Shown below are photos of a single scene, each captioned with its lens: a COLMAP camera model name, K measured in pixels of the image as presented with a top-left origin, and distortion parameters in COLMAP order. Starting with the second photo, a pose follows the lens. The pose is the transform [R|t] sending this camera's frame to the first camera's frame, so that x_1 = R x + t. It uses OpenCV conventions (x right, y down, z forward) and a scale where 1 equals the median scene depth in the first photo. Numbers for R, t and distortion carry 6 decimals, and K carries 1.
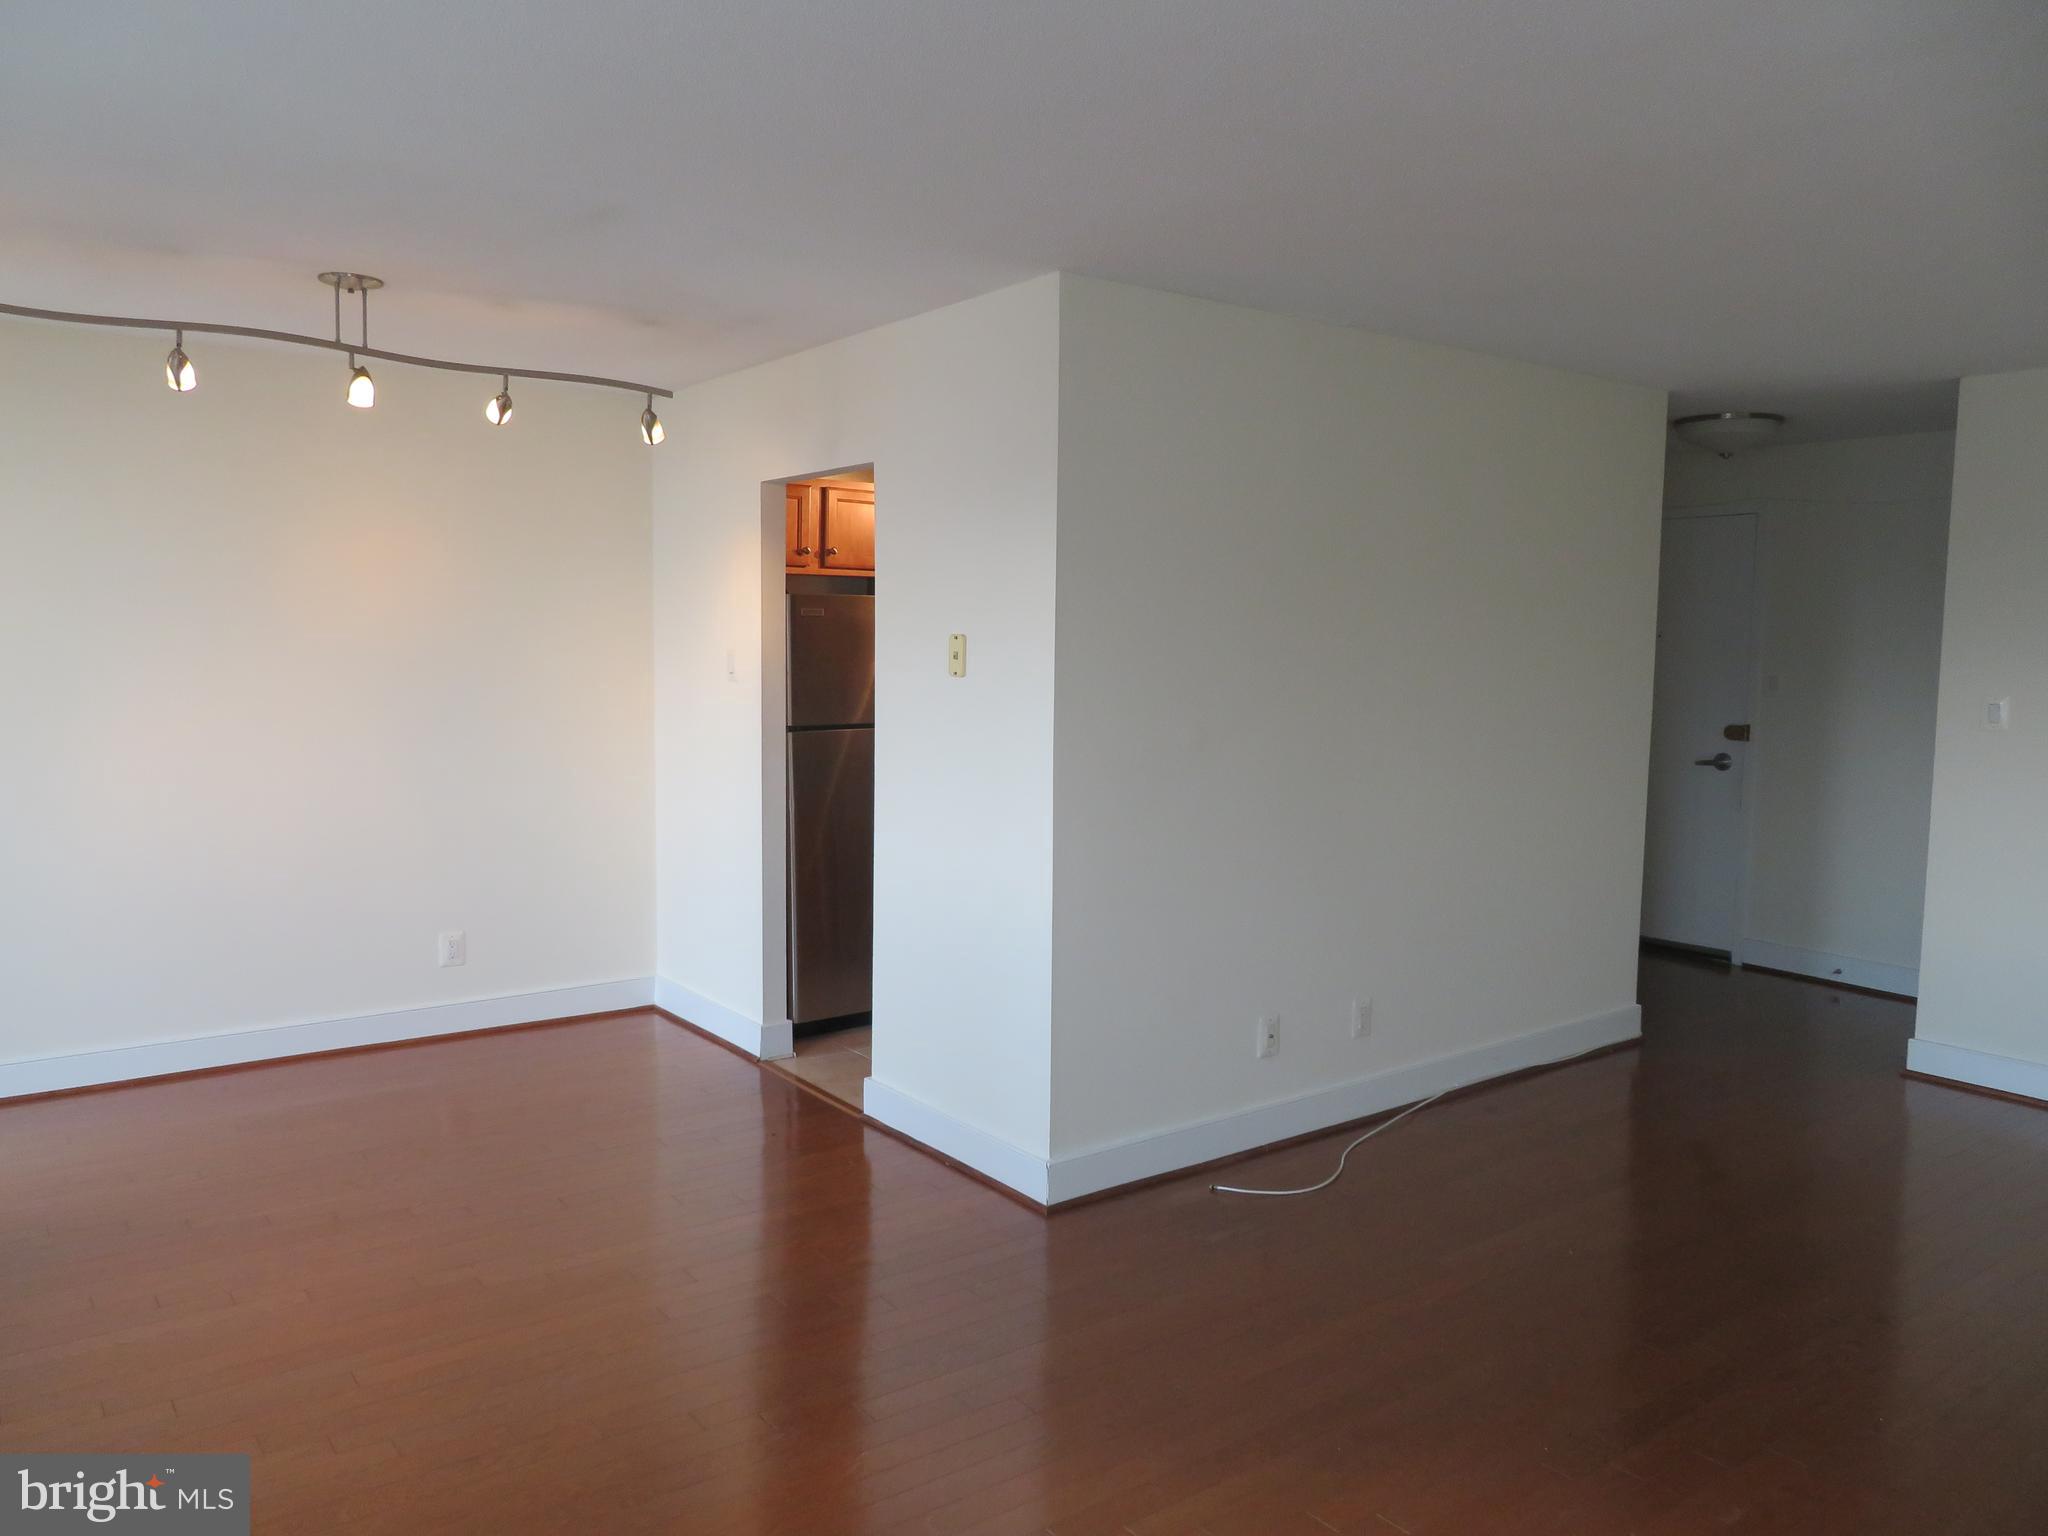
lens RADIAL K [[1470.7, 0, 1030.9], [0, 1470.7, 767.0], [0, 0, 1]] dist [-0.012706, 0.004846]
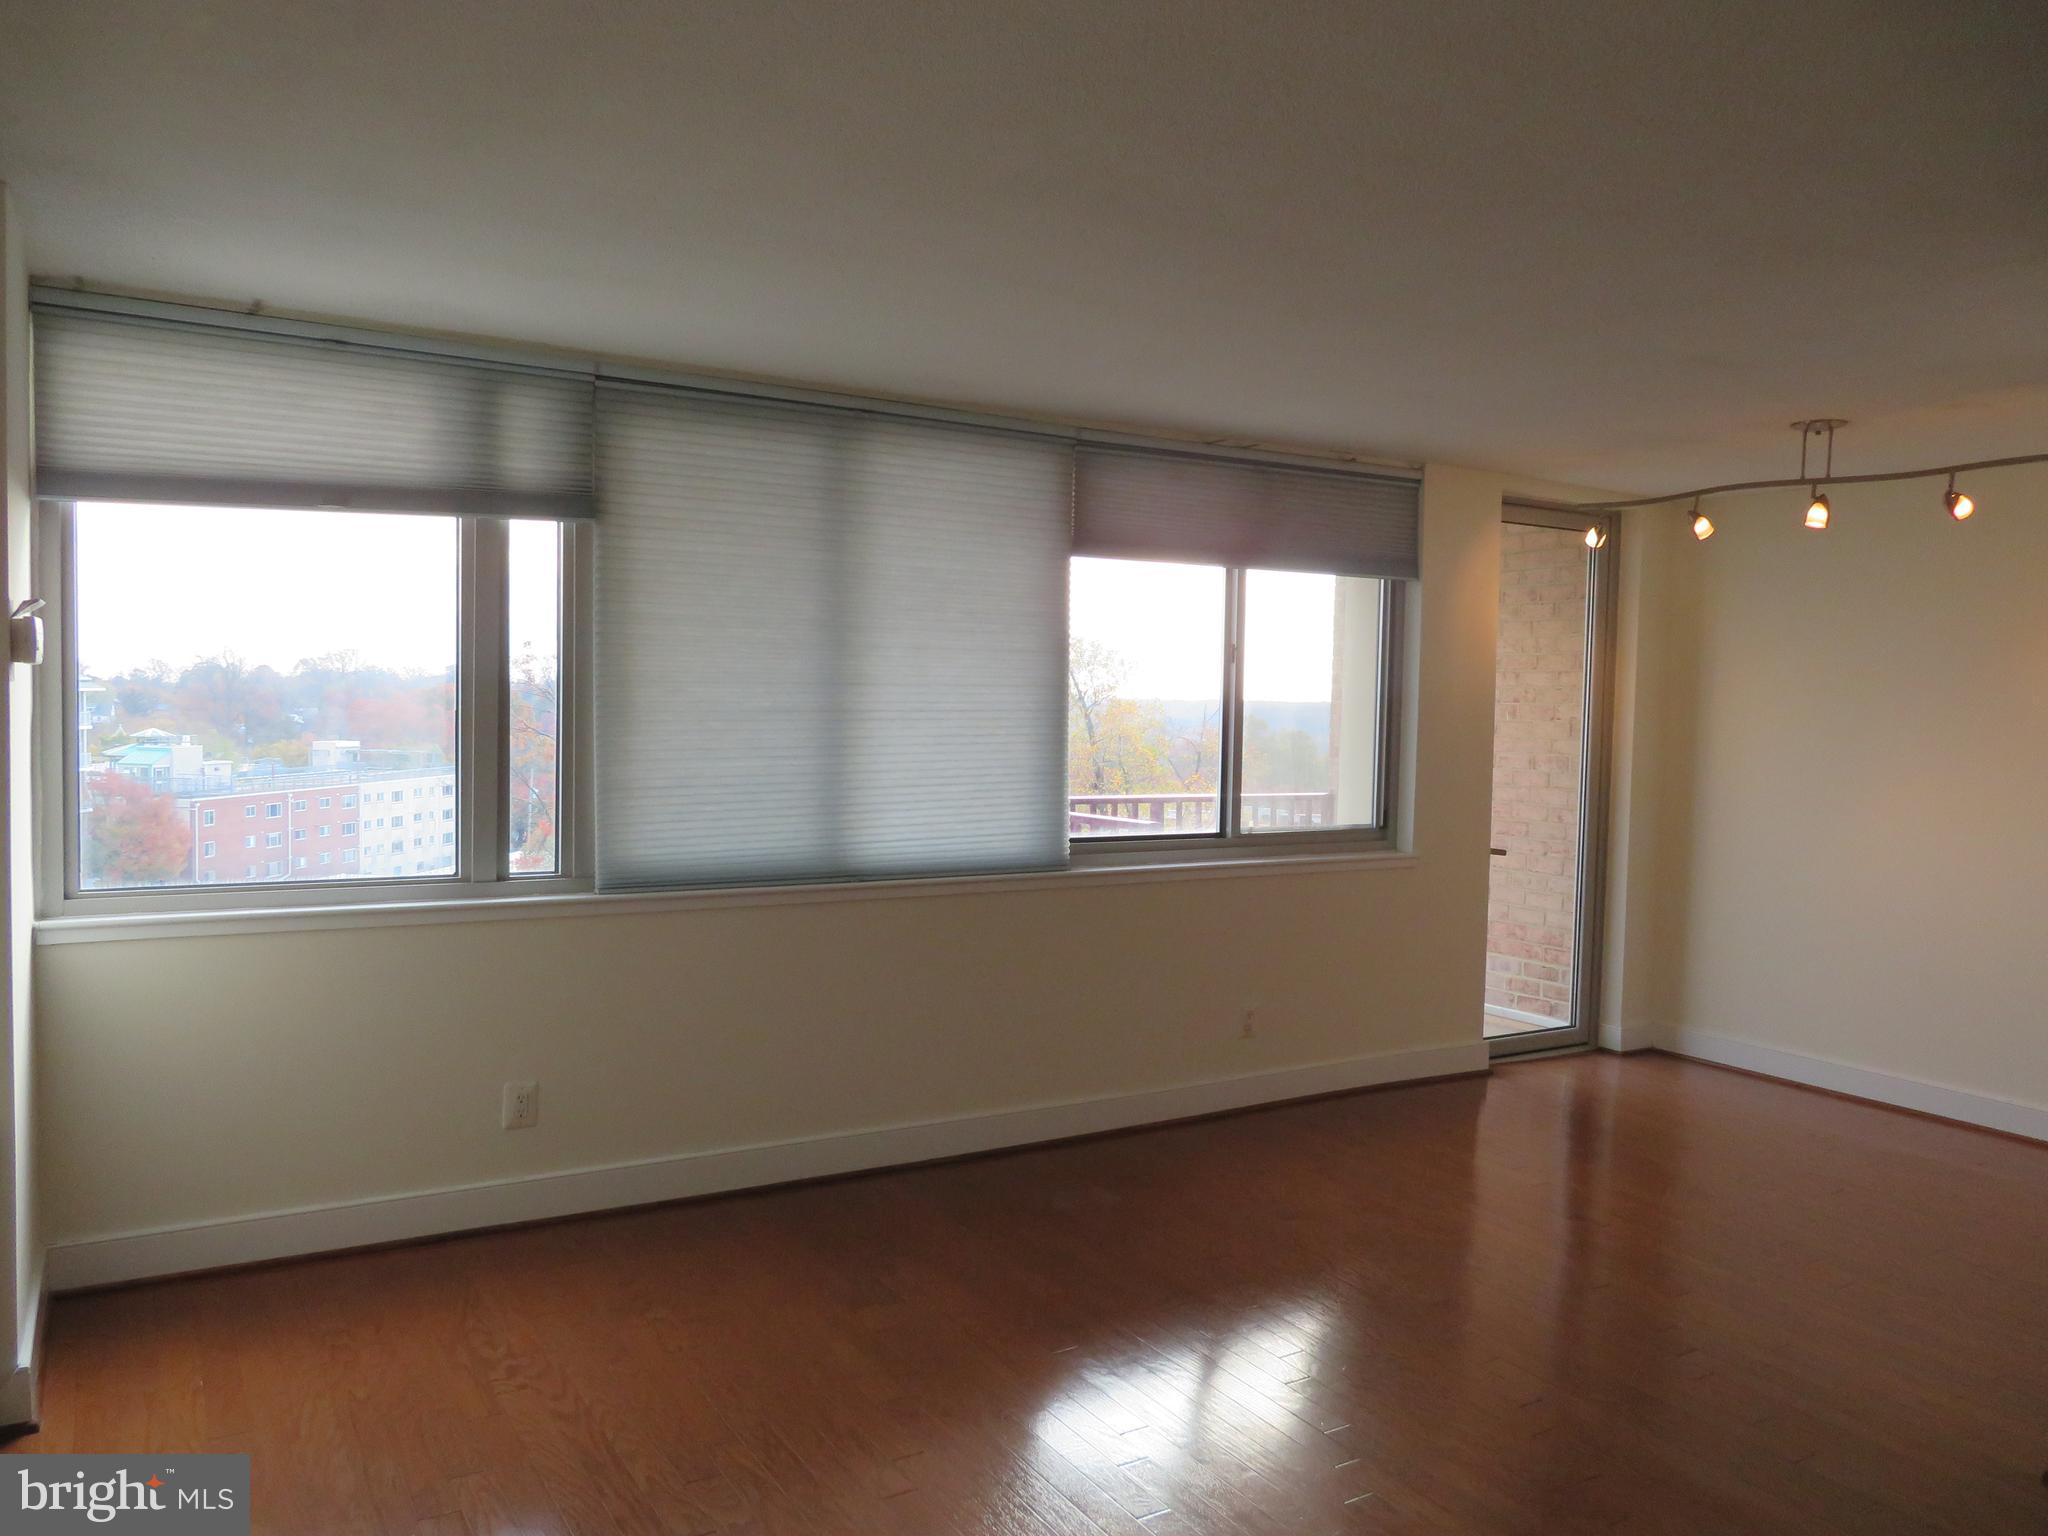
lens RADIAL K [[1470.7, 0, 1030.9], [0, 1470.7, 767.0], [0, 0, 1]] dist [-0.012706, 0.004846]
pose [[-0.092098, 0.027764, -0.995363, 0.698722], [-0.110683, 0.993131, 0.037943, -0.025187], [0.989579, 0.113664, -0.088393, 0.440606]]
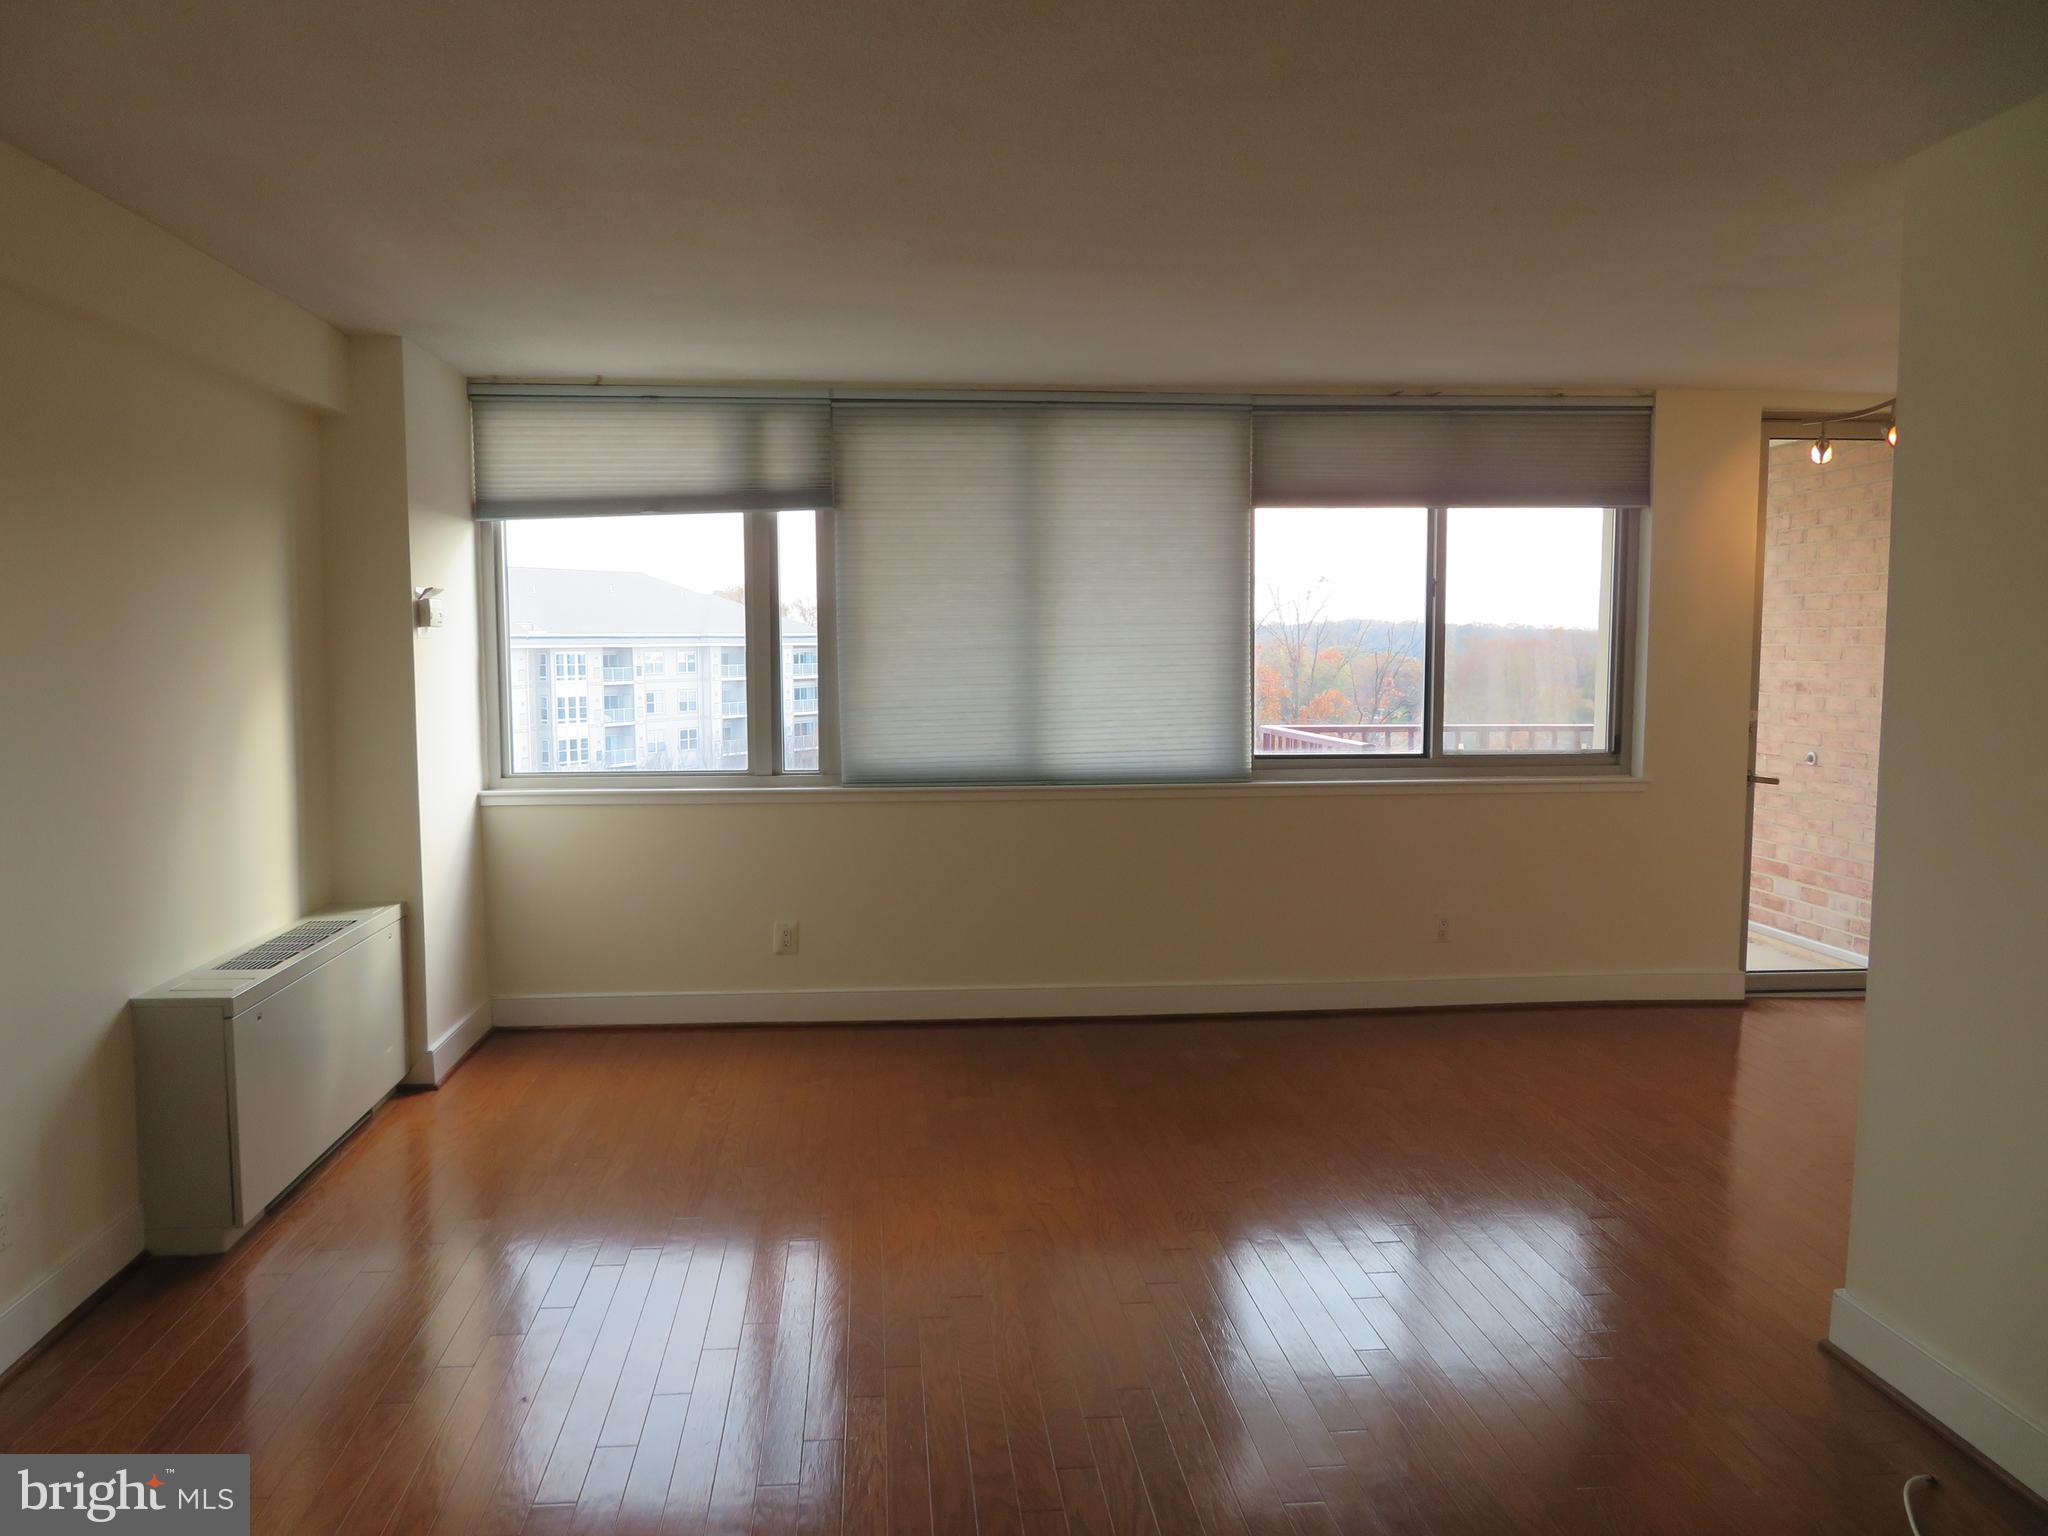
lens RADIAL K [[1481.8, 0, 1024.0], [0, 1481.8, 768.0], [0, 0, 1]] dist [-0.010723, -0.001192]
pose [[-0.519832, 0.061115, -0.852080, 0.792921], [-0.082490, 0.989186, 0.121273, -0.061481], [0.850276, 0.133330, -0.509169, 0.869050]]
